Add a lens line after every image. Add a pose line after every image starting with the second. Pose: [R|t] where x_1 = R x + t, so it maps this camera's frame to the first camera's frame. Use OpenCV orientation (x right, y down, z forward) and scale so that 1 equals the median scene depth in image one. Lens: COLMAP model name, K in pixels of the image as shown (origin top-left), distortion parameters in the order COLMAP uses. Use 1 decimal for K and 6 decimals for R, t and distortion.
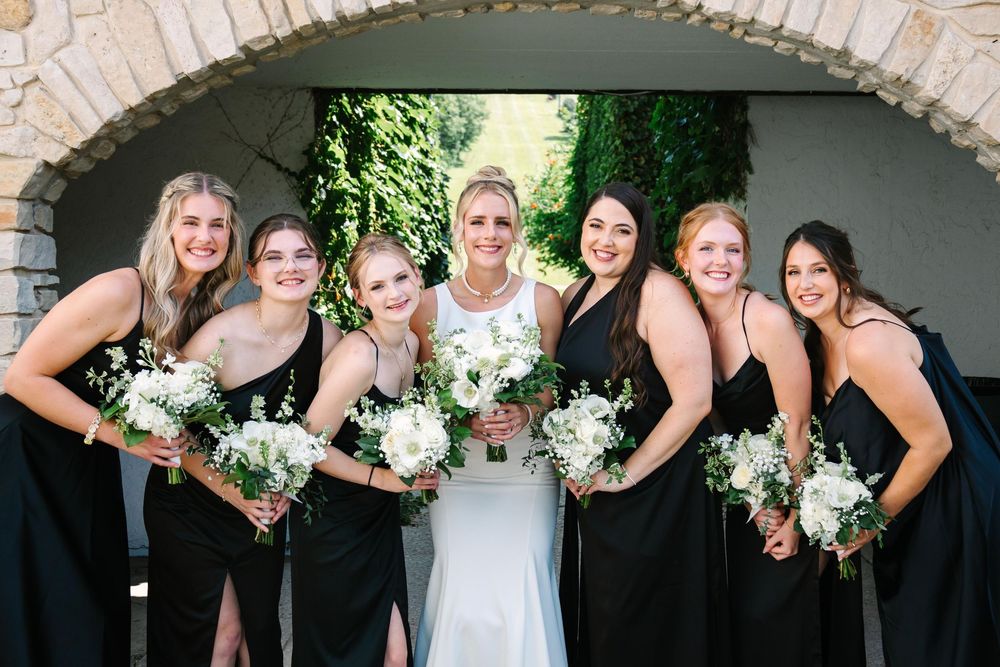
lens RADIAL K [[996.4, 0, 561.0], [0, 996.4, 334.8], [0, 0, 1]] dist [0.090082, 0.000000]
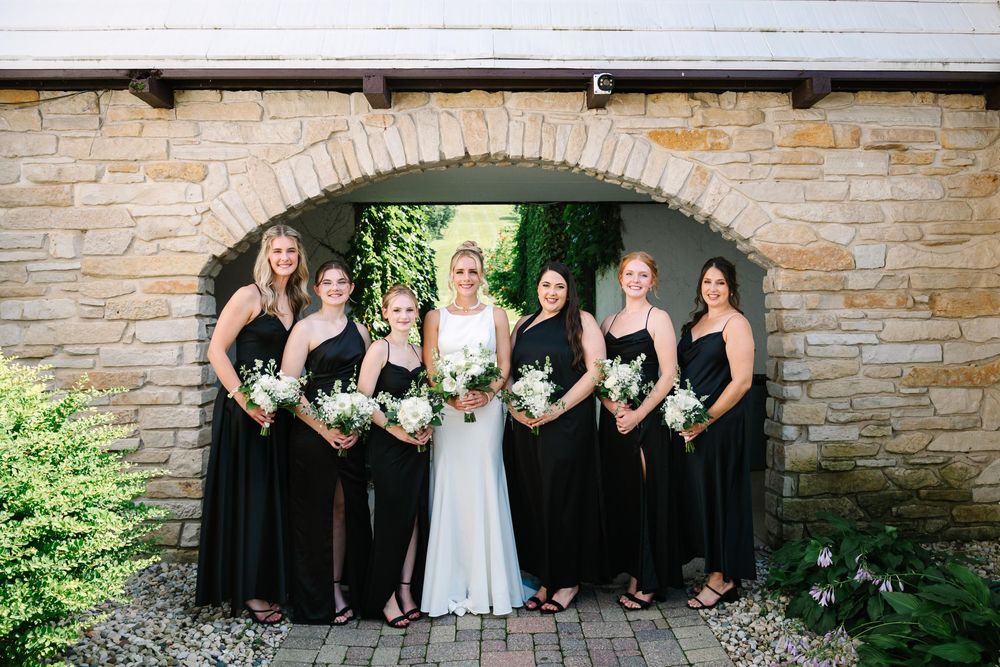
lens RADIAL K [[727.1, 0, 521.0], [0, 727.1, 340.0], [0, 0, 1]] dist [0.046319, 0.006178]
pose [[0.999885, -0.012226, 0.008971, 0.012409], [0.012438, 0.999635, -0.023966, 0.010135], [-0.008674, 0.024075, 0.999673, -0.171010]]
